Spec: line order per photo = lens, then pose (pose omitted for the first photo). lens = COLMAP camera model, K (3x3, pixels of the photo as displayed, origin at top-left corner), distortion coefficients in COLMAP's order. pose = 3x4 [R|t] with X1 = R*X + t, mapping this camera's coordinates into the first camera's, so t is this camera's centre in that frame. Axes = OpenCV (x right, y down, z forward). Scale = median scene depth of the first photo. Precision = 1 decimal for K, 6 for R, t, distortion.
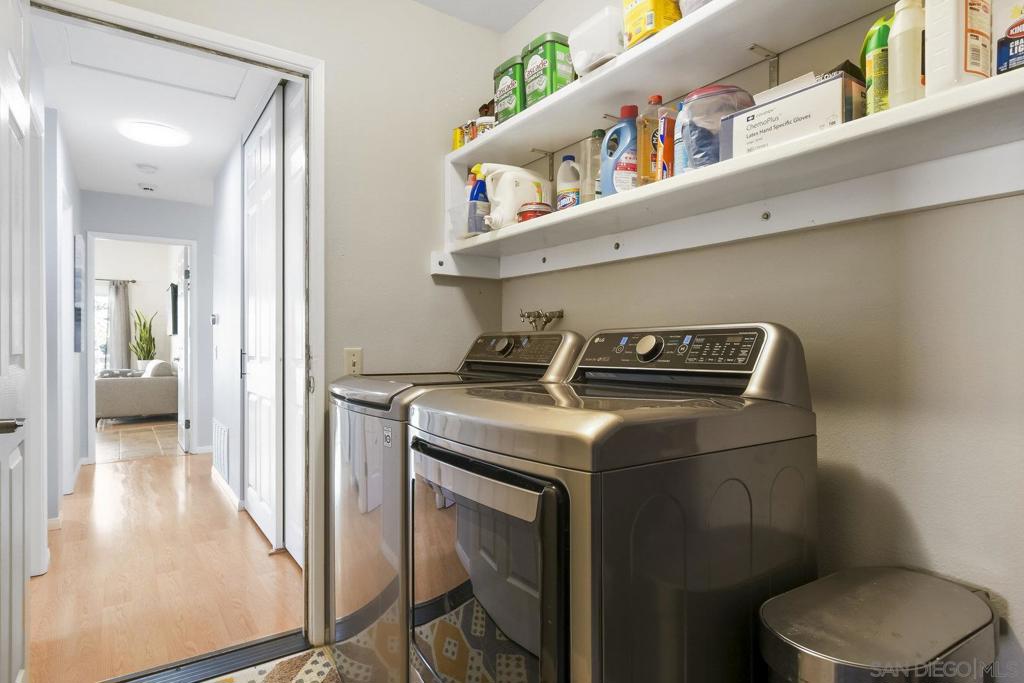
lens RADIAL K [[568.4, 0, 514.3], [0, 568.4, 344.0], [0, 0, 1]] dist [-0.018806, -0.001421]
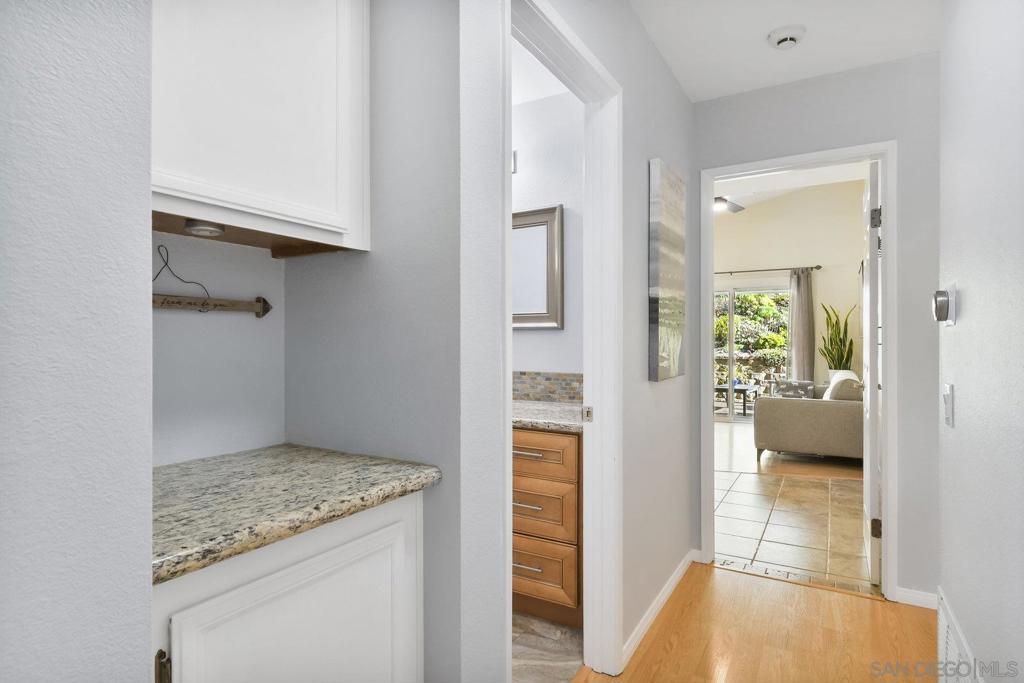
lens RADIAL K [[557.3, 0, 515.8], [0, 557.3, 341.3], [0, 0, 1]] dist [-0.004425, -0.000897]
pose [[0.427165, 0.002625, -0.904170, -0.186738], [-0.000818, 0.999996, 0.002516, -0.012603], [0.904174, -0.000335, 0.427165, 0.344497]]
